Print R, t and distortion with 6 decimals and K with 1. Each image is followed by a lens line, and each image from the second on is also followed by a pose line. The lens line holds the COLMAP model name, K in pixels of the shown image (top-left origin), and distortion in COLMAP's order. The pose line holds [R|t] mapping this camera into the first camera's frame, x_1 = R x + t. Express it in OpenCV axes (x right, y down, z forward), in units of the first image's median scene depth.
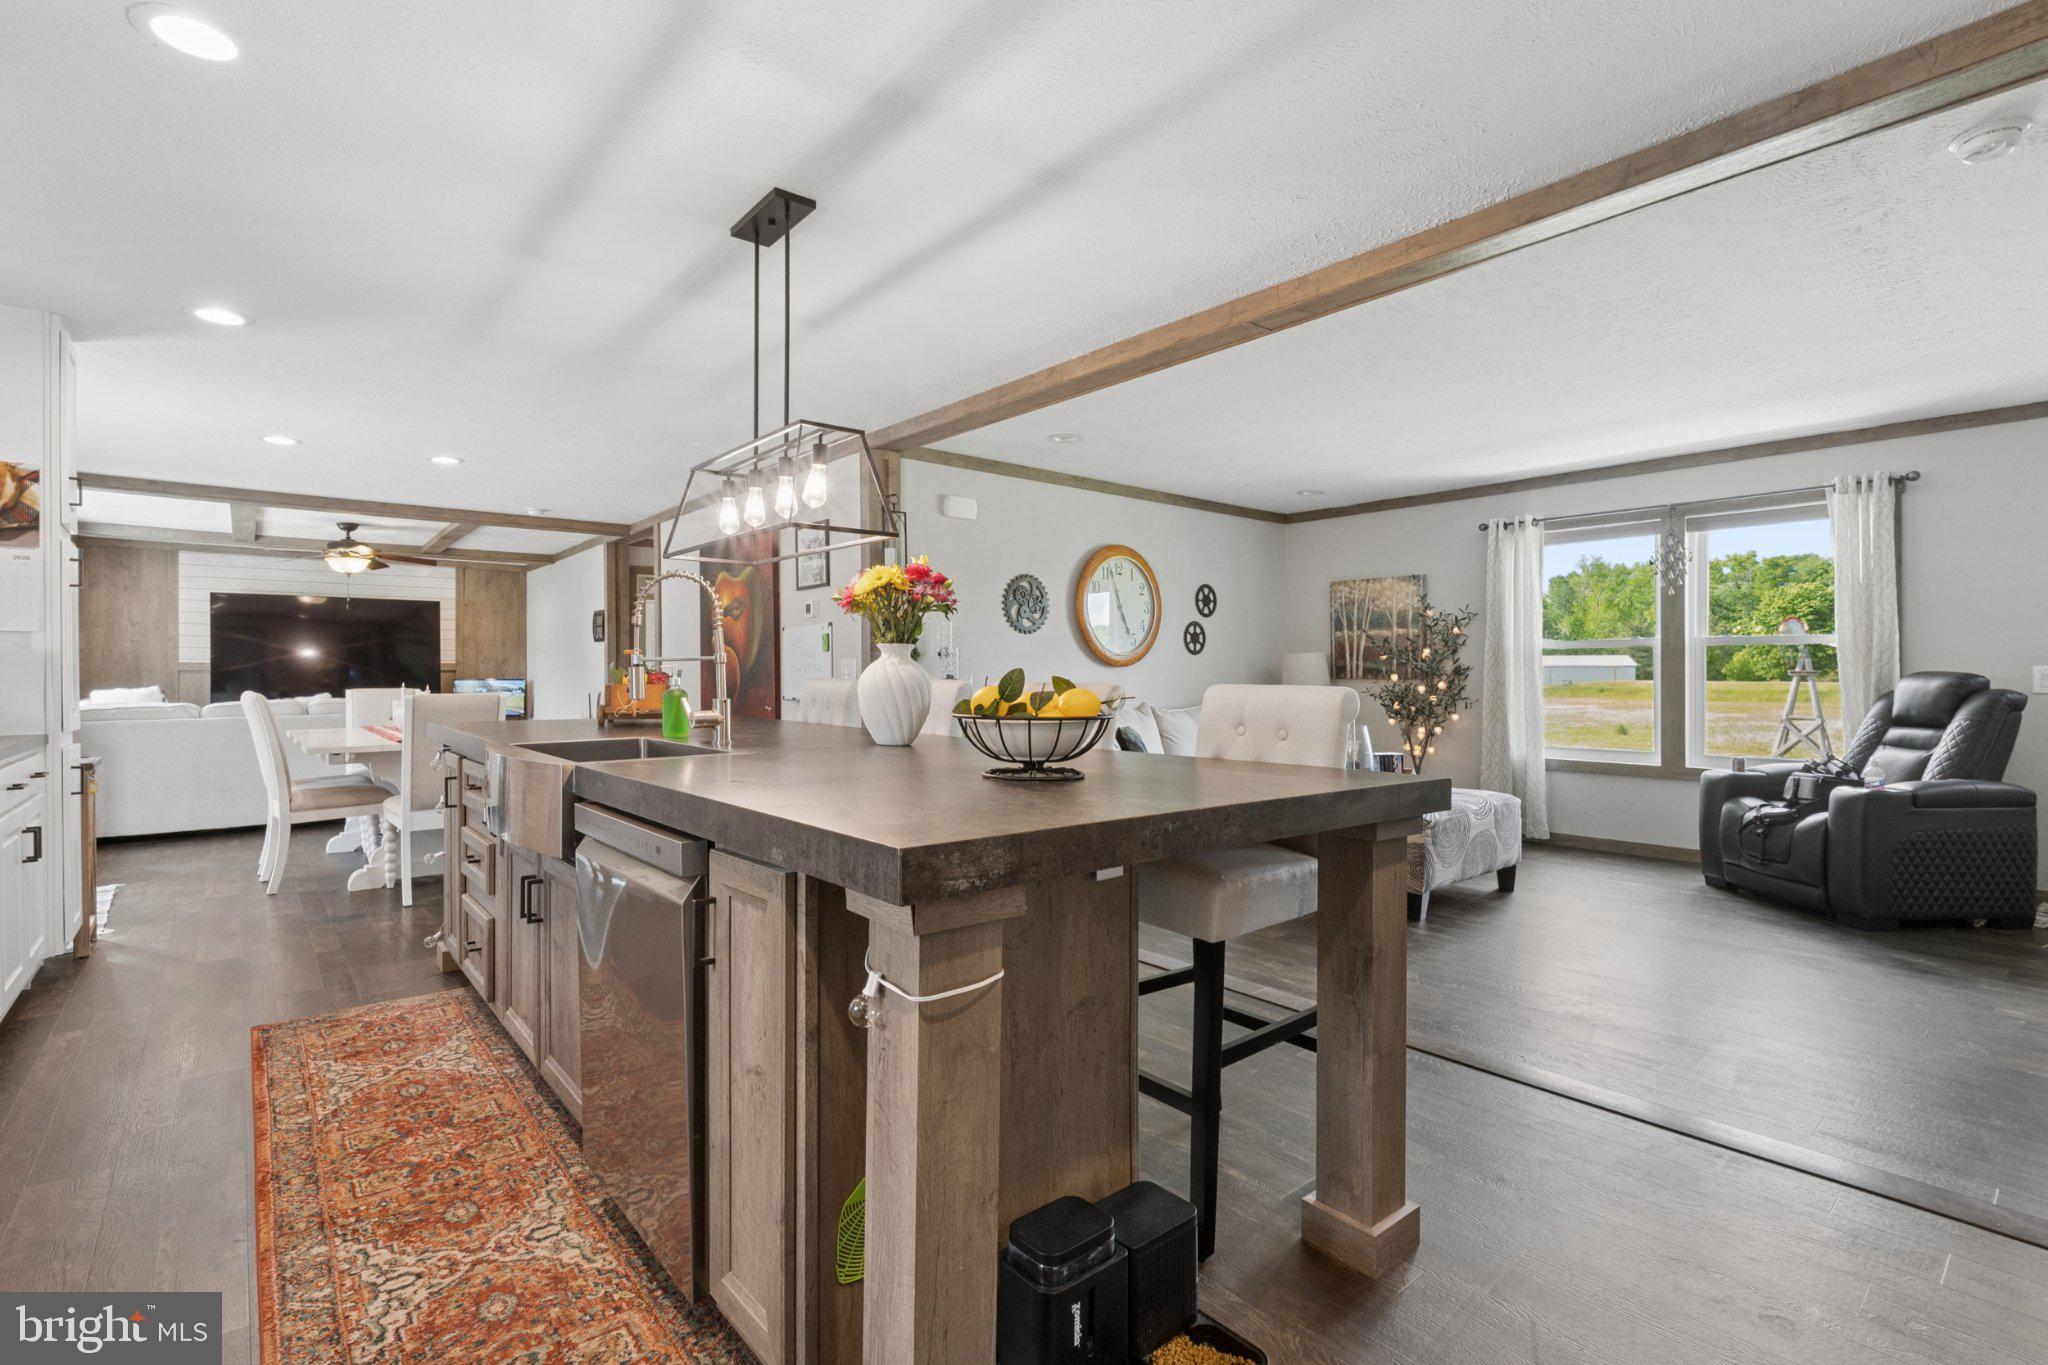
lens RADIAL K [[943.0, 0, 1026.1], [0, 943.0, 669.3], [0, 0, 1]] dist [-0.007537, -0.000026]
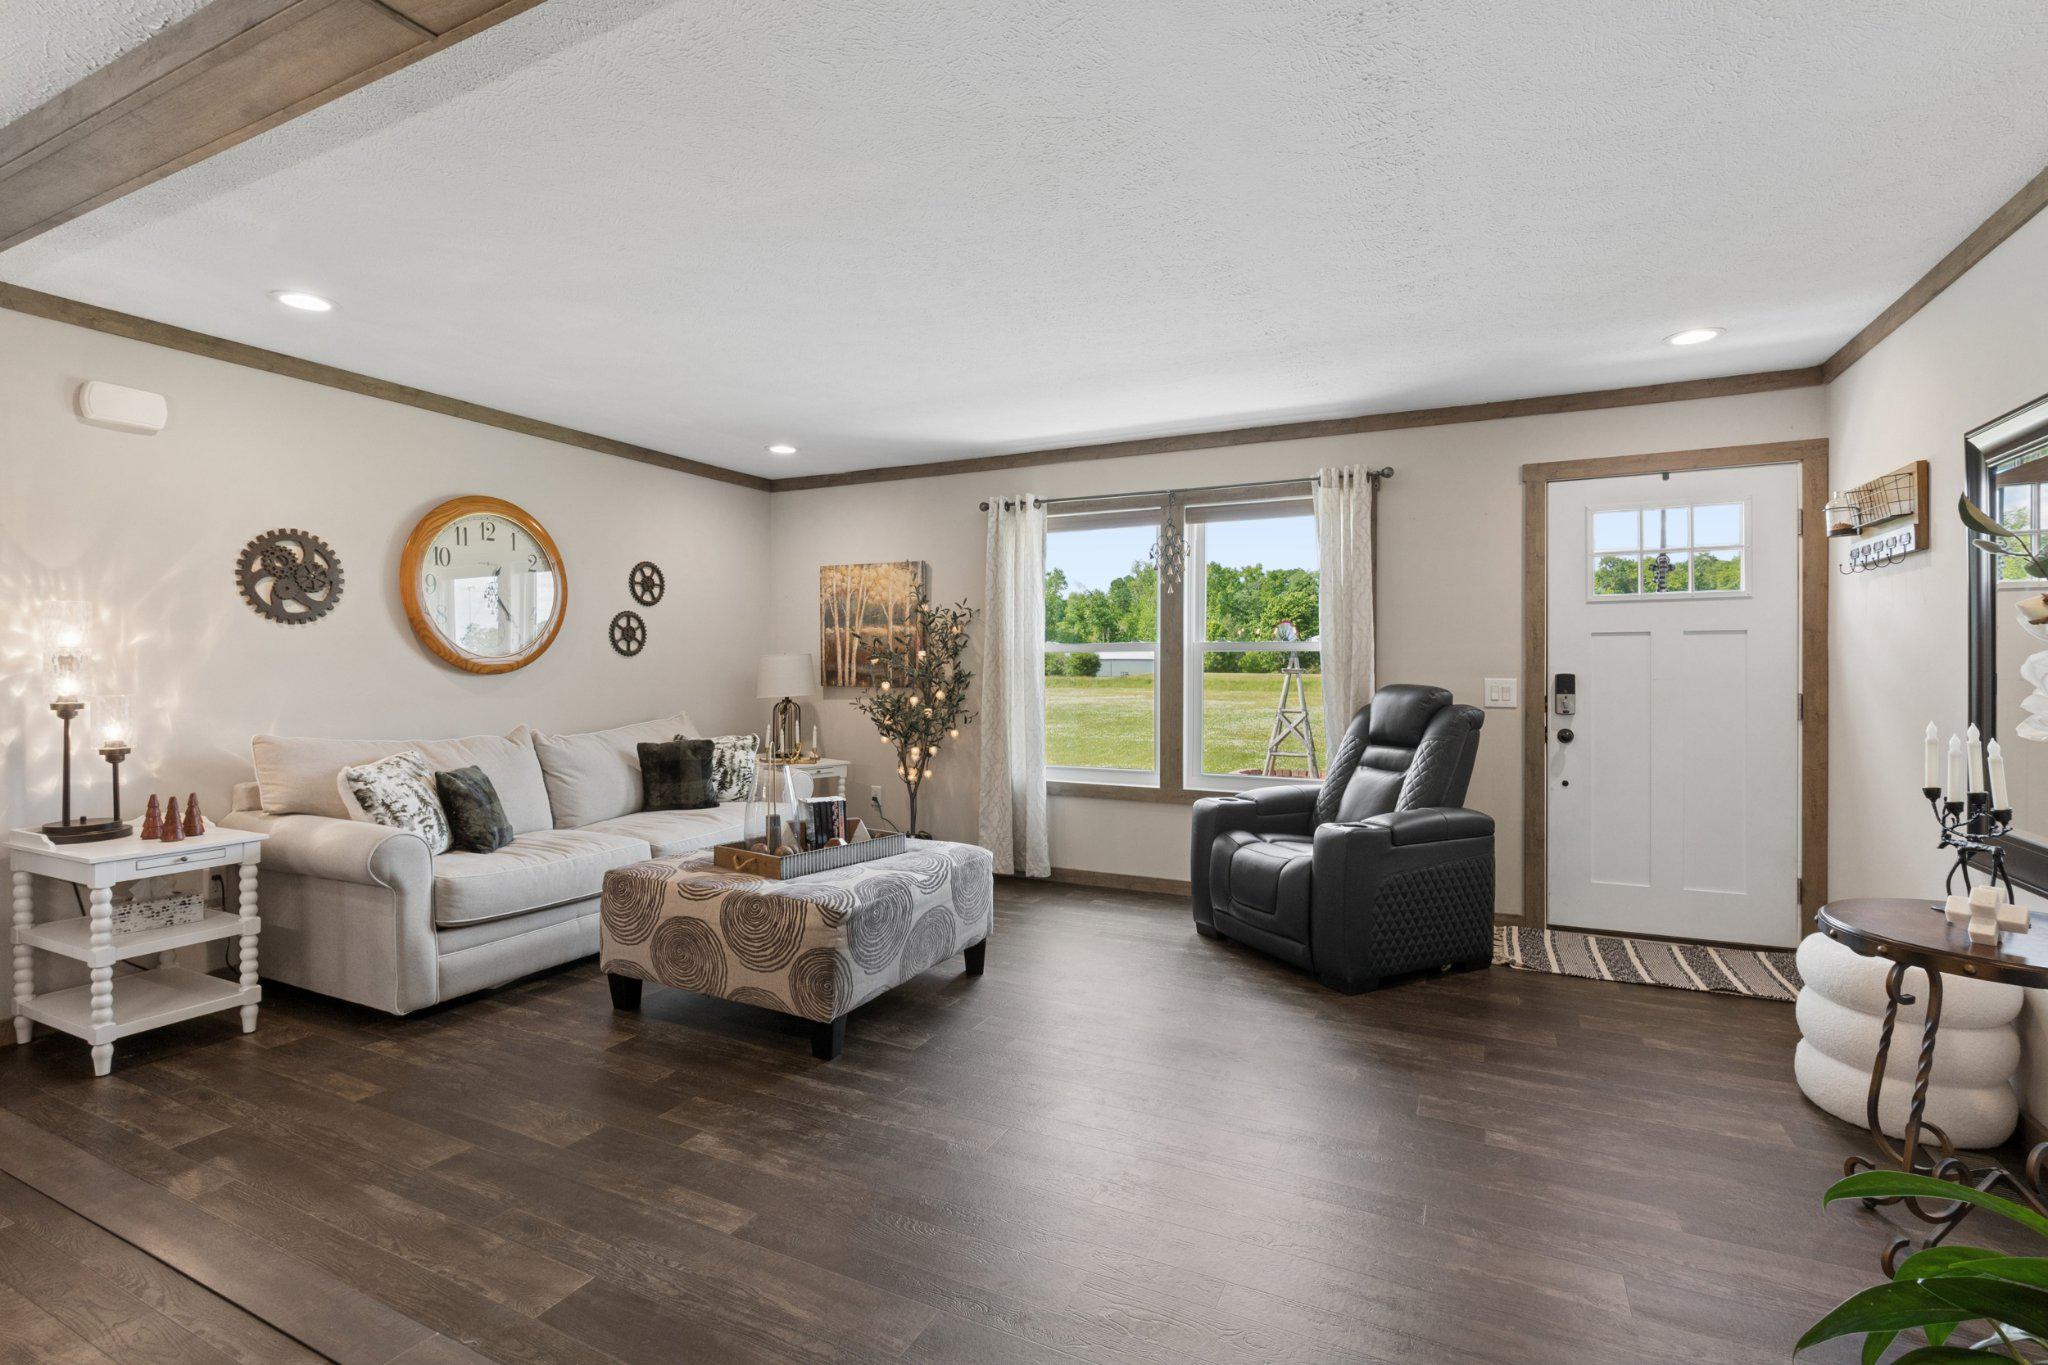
lens RADIAL K [[943.0, 0, 1027.3], [0, 943.0, 669.5], [0, 0, 1]] dist [-0.007537, -0.000026]
pose [[0.914691, -0.000803, 0.404154, 0.190743], [-0.003053, 0.999956, 0.008895, -0.014582], [-0.404143, -0.009370, 0.914648, 0.226264]]
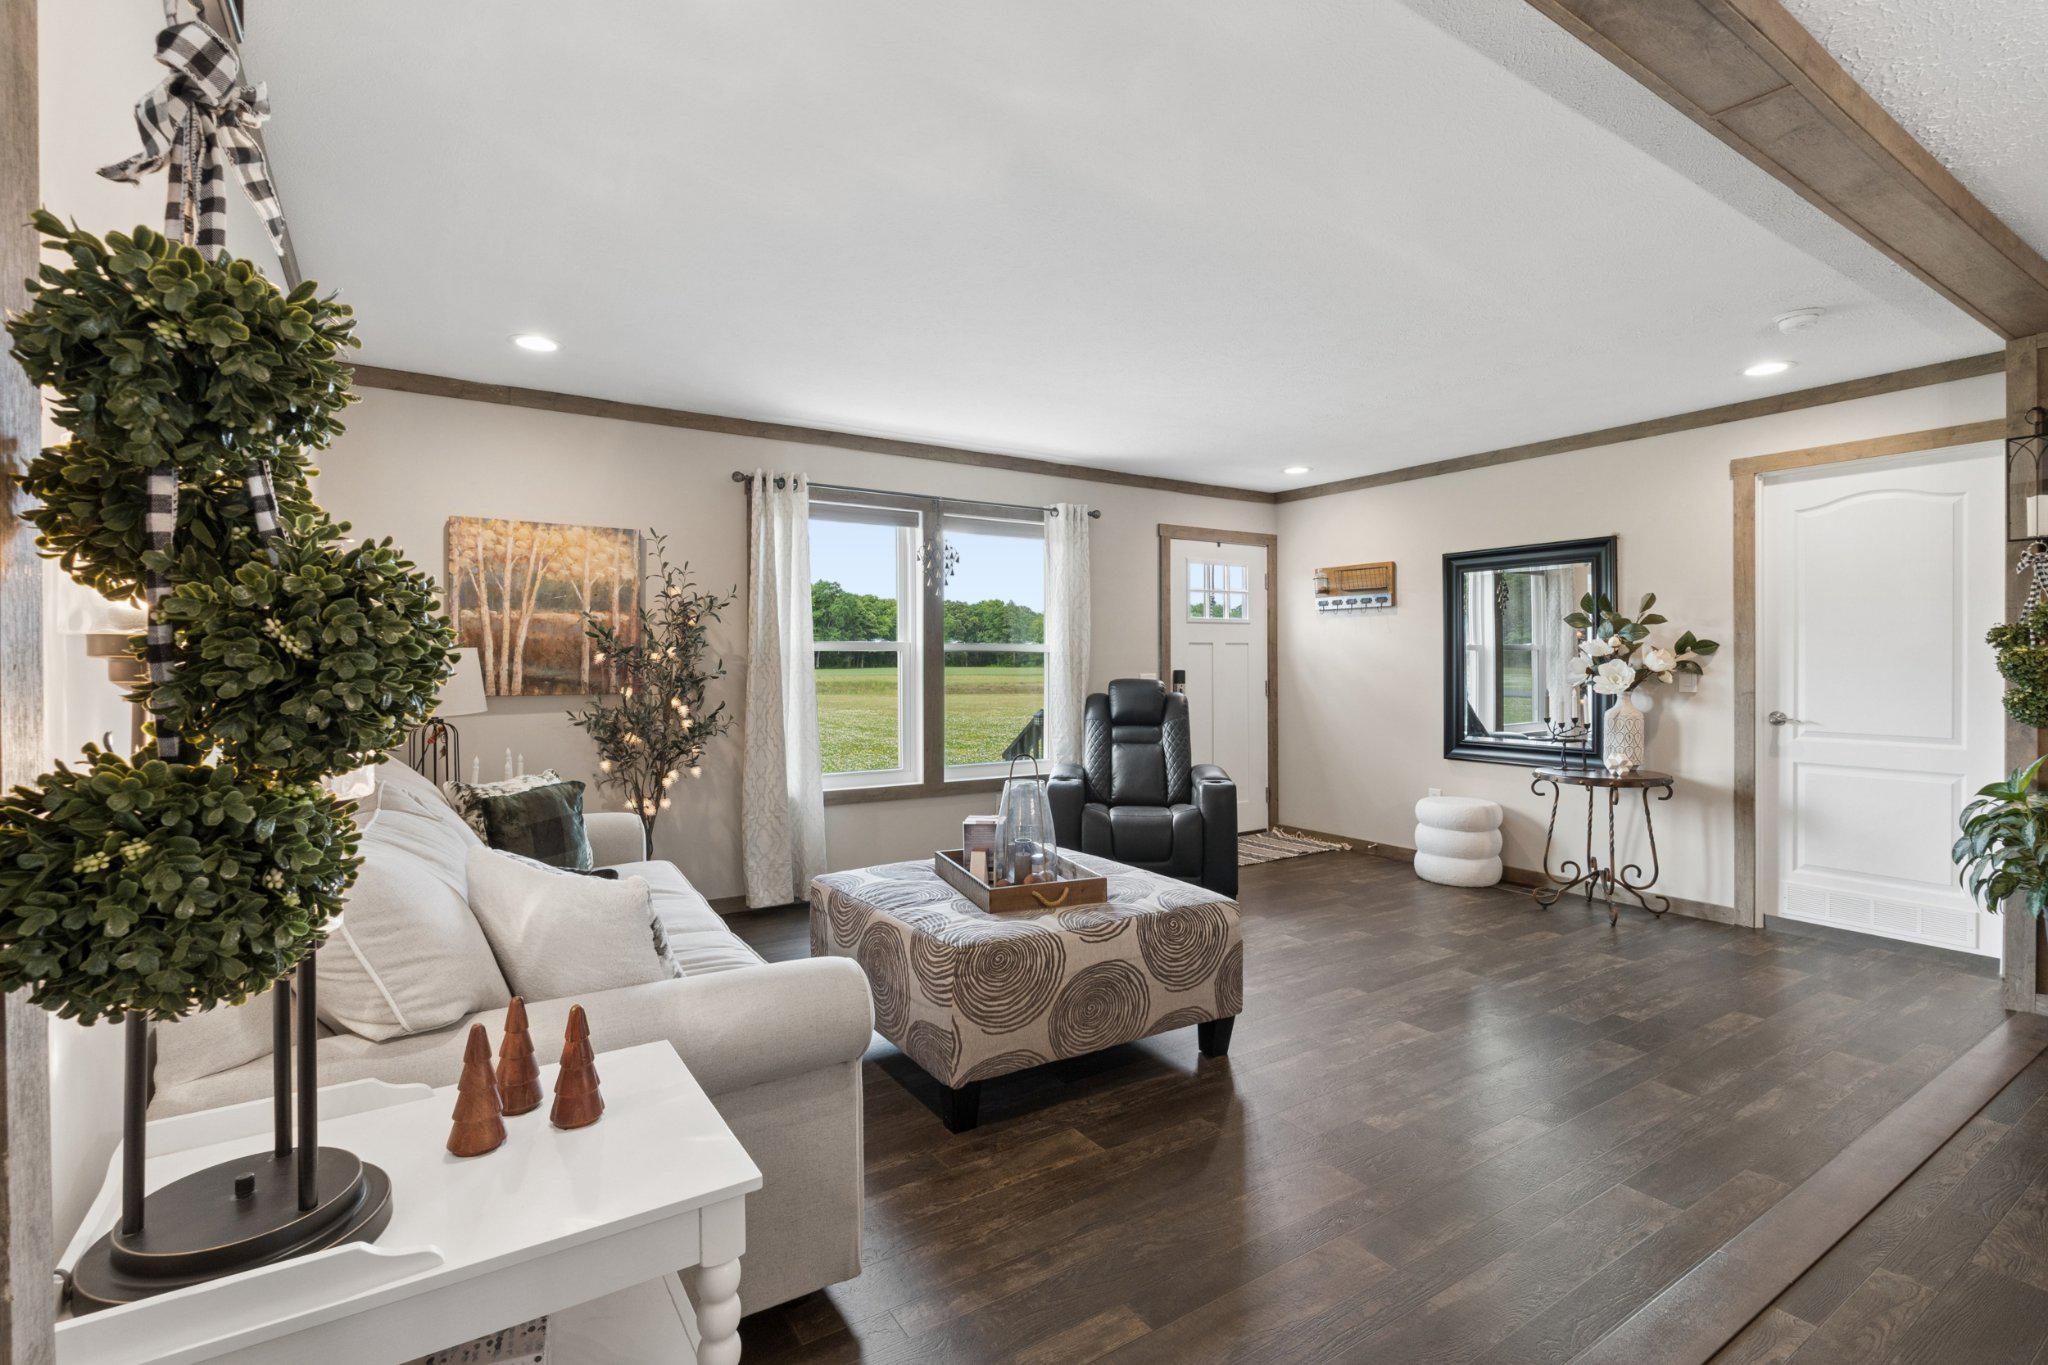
lens RADIAL K [[943.0, 0, 1032.1], [0, 943.0, 674.5], [0, 0, 1]] dist [-0.007537, -0.000026]
pose [[0.124395, -0.005789, 0.992216, -0.197106], [-0.001644, 0.999980, 0.006040, -0.007943], [-0.992231, -0.002383, 0.124383, 0.728364]]
